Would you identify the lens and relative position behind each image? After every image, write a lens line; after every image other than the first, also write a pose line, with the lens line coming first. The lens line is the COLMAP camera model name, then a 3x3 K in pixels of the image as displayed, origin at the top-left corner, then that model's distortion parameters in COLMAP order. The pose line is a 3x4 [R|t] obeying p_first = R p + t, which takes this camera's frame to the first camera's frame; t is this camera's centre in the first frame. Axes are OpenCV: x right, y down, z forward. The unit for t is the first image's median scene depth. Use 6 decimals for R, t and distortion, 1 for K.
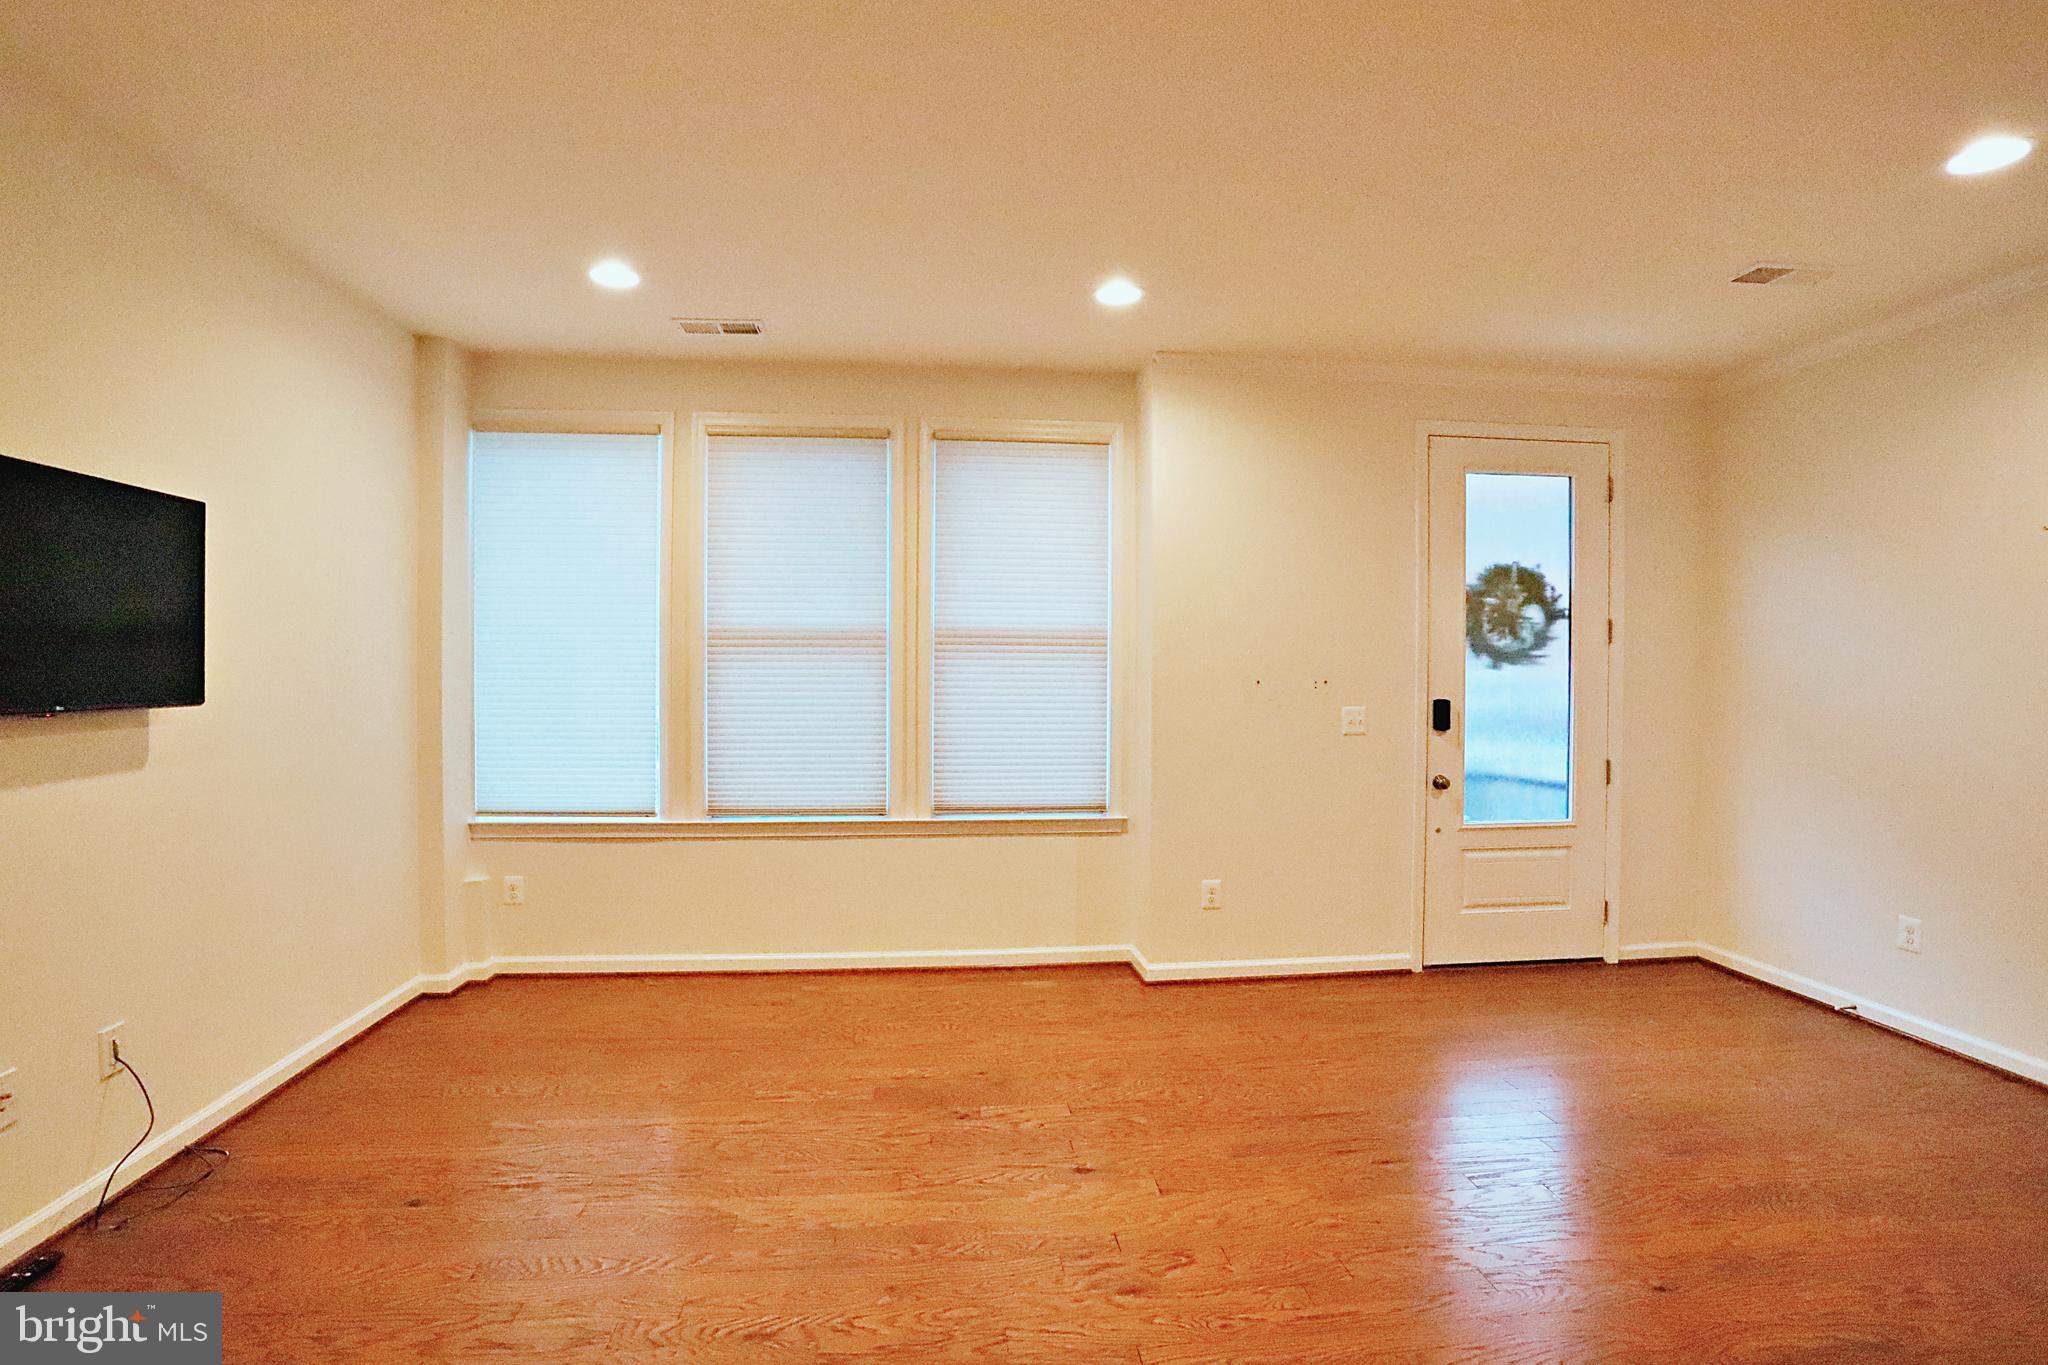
lens RADIAL K [[1002.1, 0, 1020.3], [0, 1002.1, 676.5], [0, 0, 1]] dist [-0.070000, 0.030454]
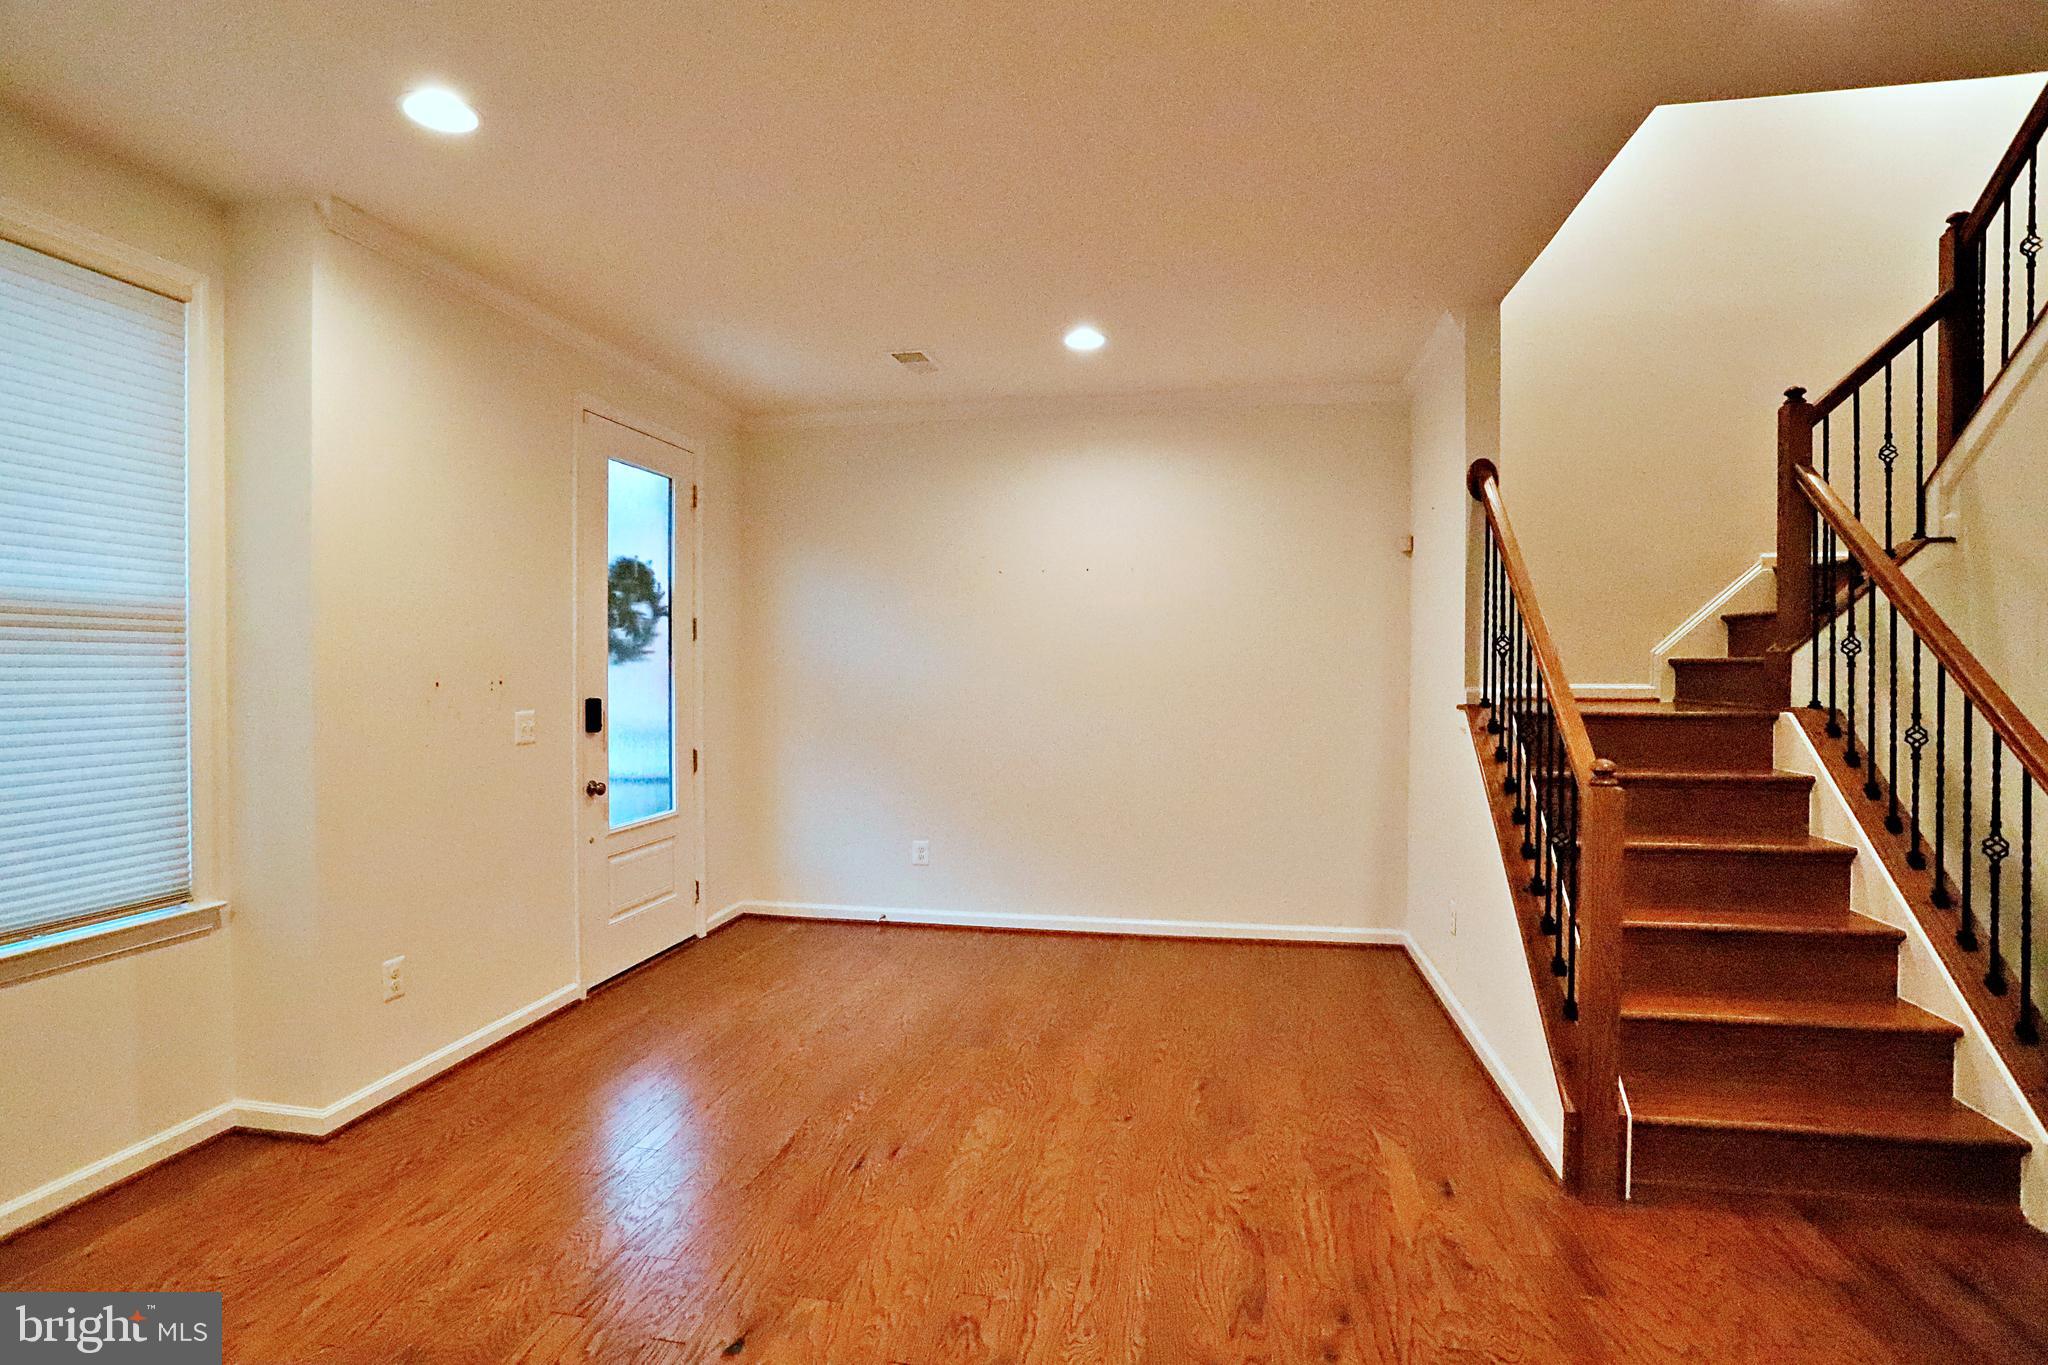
lens RADIAL K [[1002.1, 0, 1020.3], [0, 1002.1, 676.5], [0, 0, 1]] dist [-0.070000, 0.030454]
pose [[0.297309, -0.016342, 0.954641, -0.330861], [0.009671, 0.999854, 0.014104, -0.006239], [-0.954732, 0.005039, 0.297424, 0.339050]]
